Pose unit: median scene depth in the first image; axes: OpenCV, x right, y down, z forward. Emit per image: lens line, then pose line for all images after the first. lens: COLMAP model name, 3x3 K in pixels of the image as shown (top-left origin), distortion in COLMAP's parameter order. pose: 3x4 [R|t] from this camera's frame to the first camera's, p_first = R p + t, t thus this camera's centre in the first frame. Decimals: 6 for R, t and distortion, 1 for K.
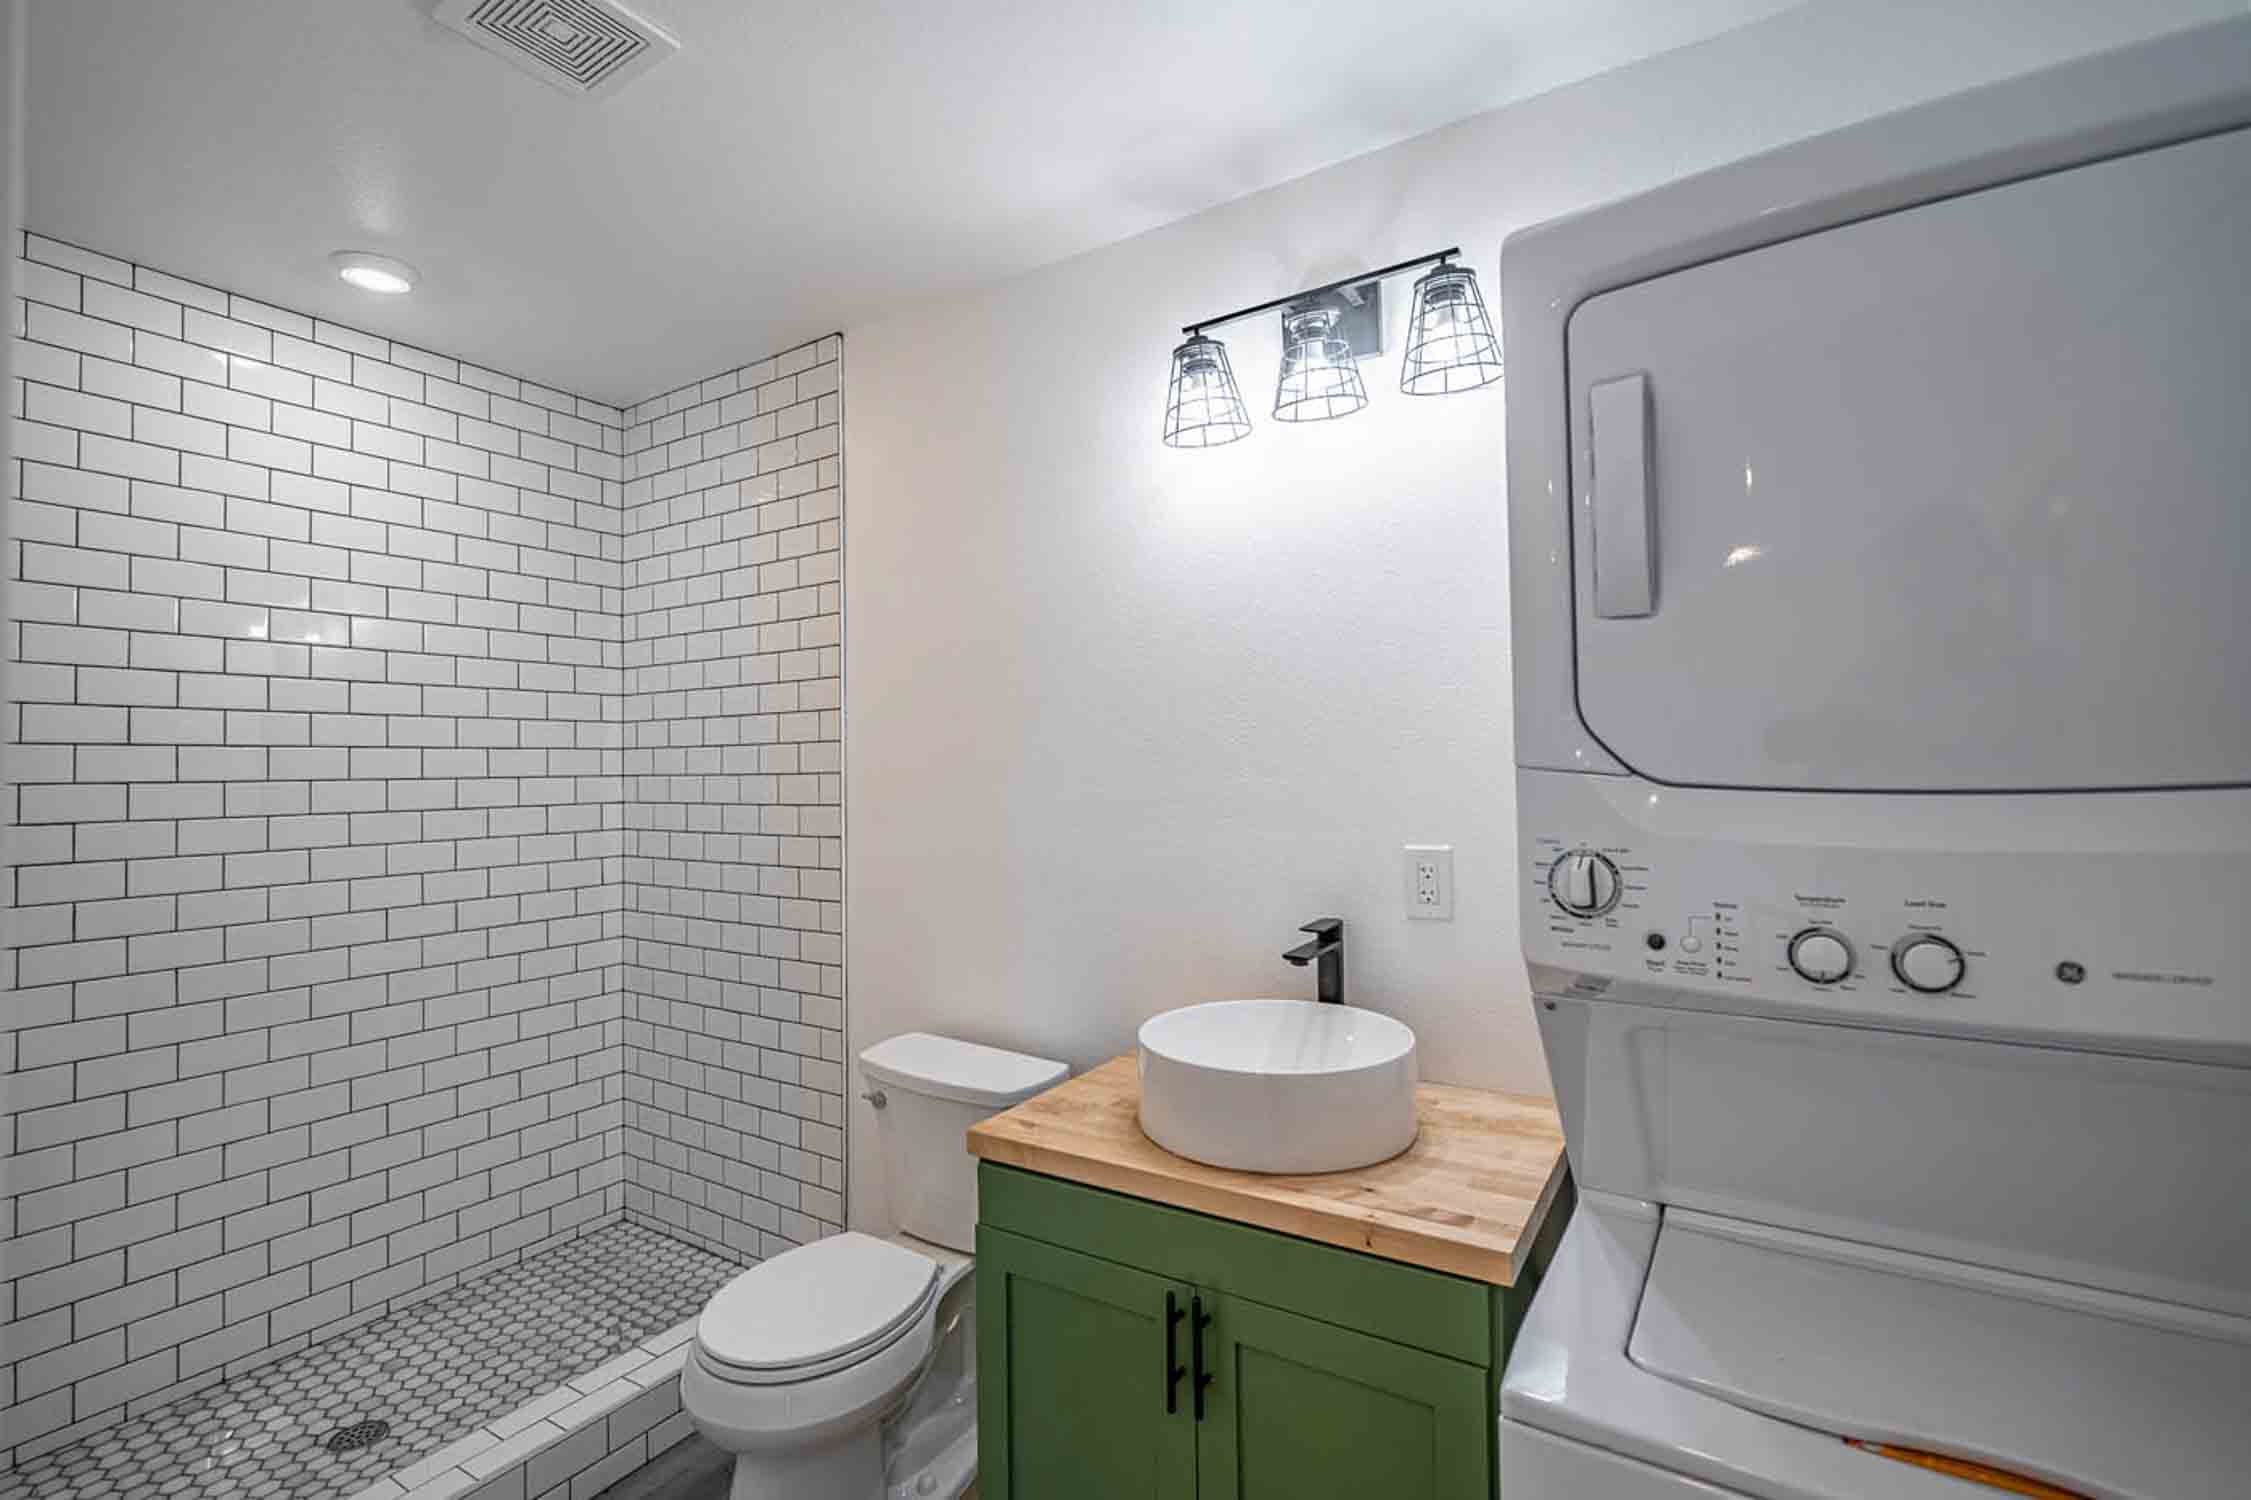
lens RADIAL K [[1022.1, 0, 1118.7], [0, 1022.1, 748.2], [0, 0, 1]] dist [0.003718, 0.000553]
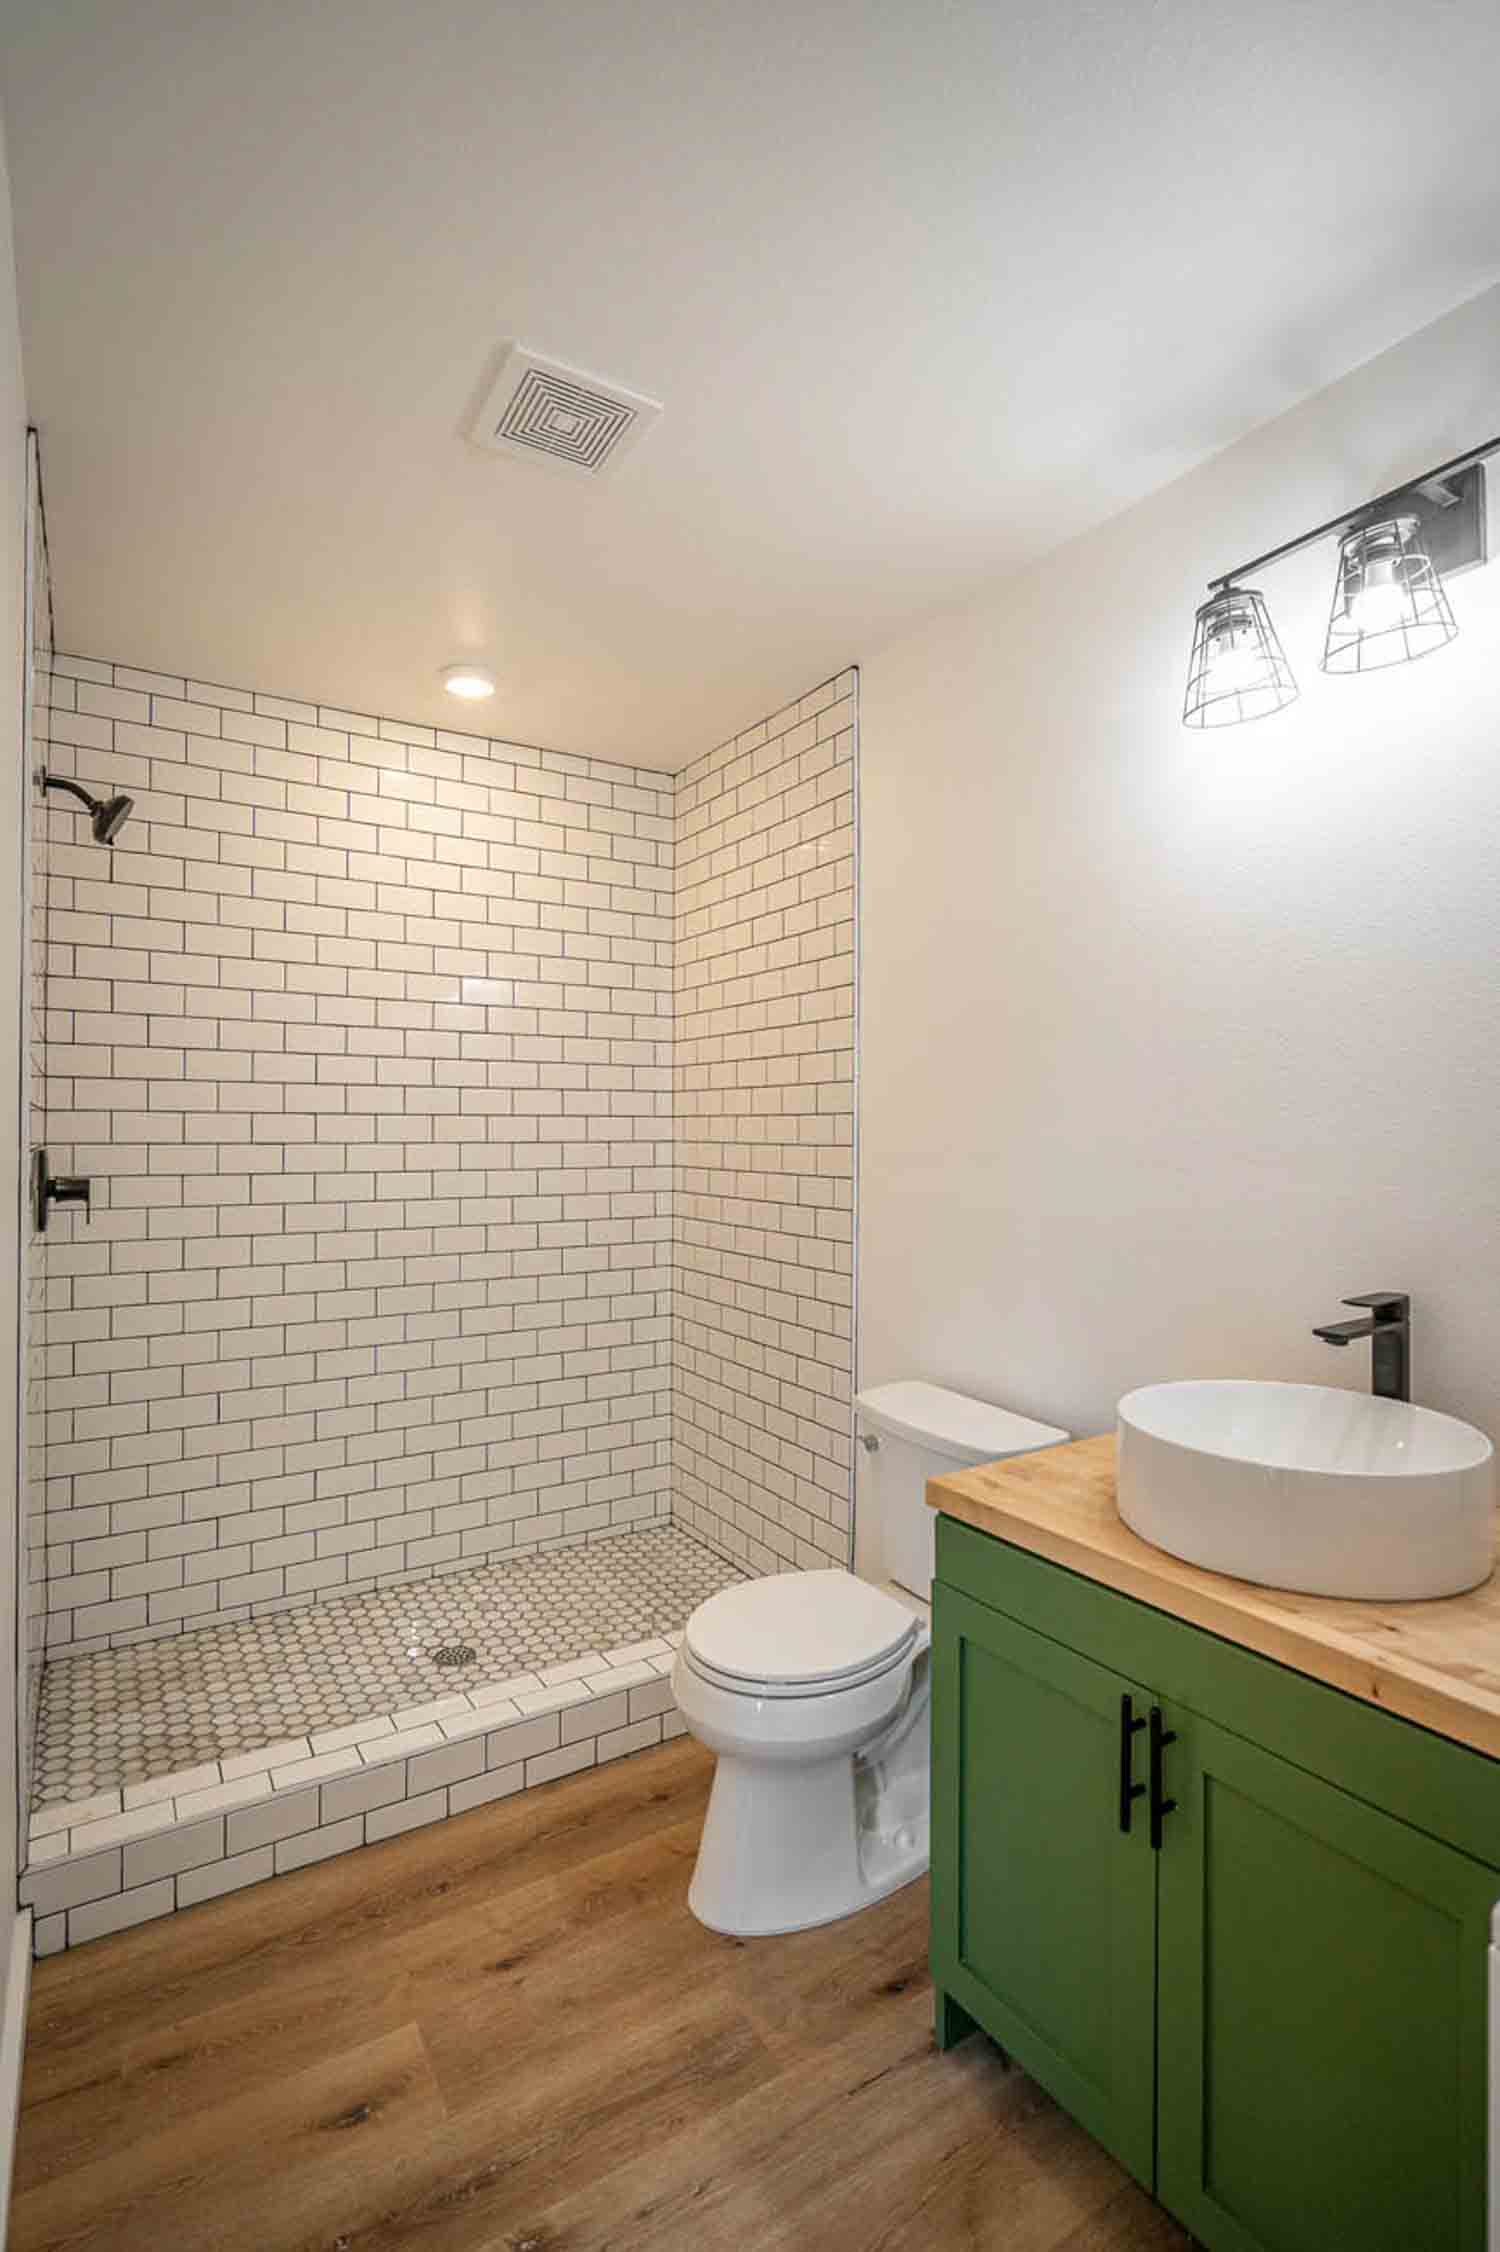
lens RADIAL K [[1059.4, 0, 746.3], [0, 1059.4, 1128.6], [0, 0, 1]] dist [-0.003945, 0.008081]
pose [[0.902391, 0.014765, -0.430666, 0.096194], [-0.005683, 0.999734, 0.022368, 0.020685], [0.430881, -0.017738, 0.902234, 0.036877]]
